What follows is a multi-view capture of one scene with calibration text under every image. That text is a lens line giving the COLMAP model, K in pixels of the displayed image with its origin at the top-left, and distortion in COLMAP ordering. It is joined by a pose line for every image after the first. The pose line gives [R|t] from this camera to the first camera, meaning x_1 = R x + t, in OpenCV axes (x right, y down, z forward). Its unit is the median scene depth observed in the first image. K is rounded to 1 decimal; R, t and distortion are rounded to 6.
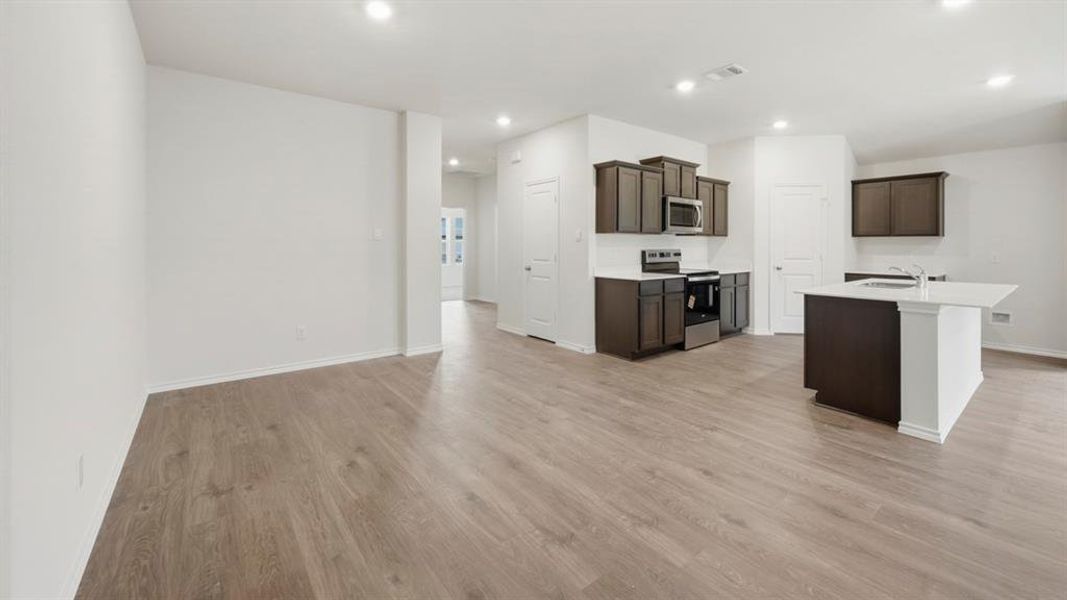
lens RADIAL K [[426.8, 0, 530.7], [0, 426.8, 242.9], [0, 0, 1]] dist [0.000197, 0.000106]
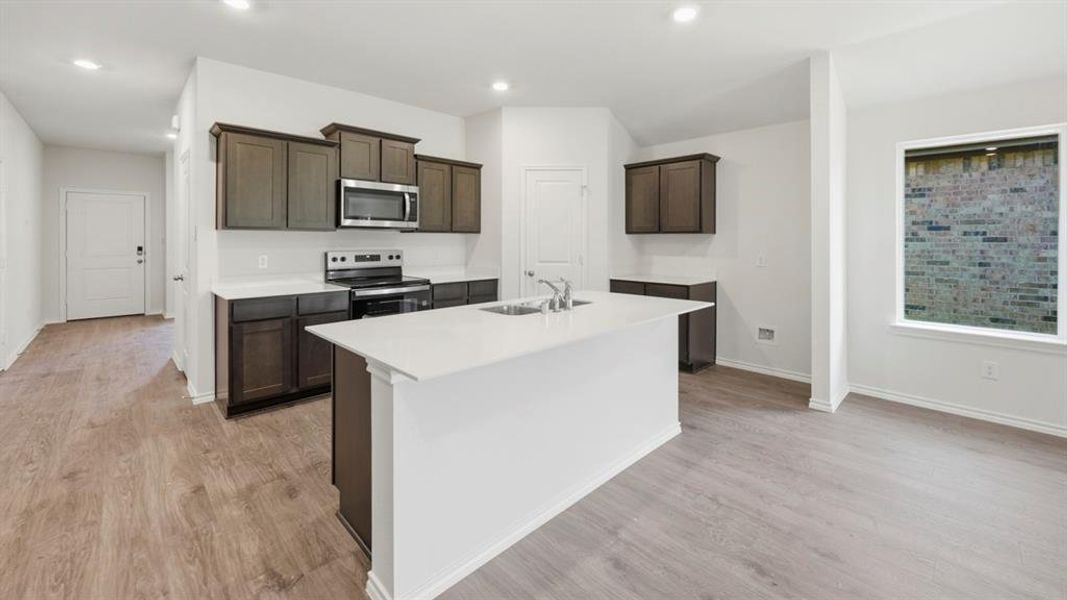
lens RADIAL K [[426.8, 0, 530.7], [0, 426.8, 242.9], [0, 0, 1]] dist [0.000197, 0.000106]
pose [[0.993851, -0.002711, 0.110697, 0.529347], [0.001823, 0.999965, 0.008120, -0.004745], [-0.110715, -0.007868, 0.993821, 0.229809]]
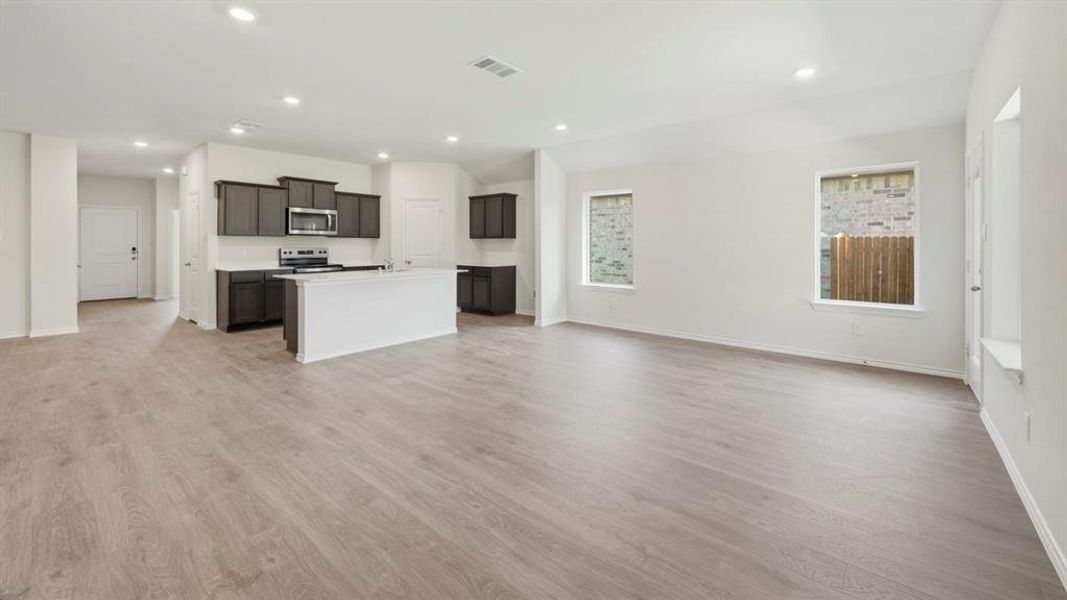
lens RADIAL K [[426.8, 0, 530.7], [0, 426.8, 242.9], [0, 0, 1]] dist [0.000197, 0.000106]
pose [[0.982627, -0.001507, 0.185584, 0.758933], [0.002389, 0.999987, -0.004530, 0.006627], [-0.185574, 0.004895, 0.982618, -0.392518]]
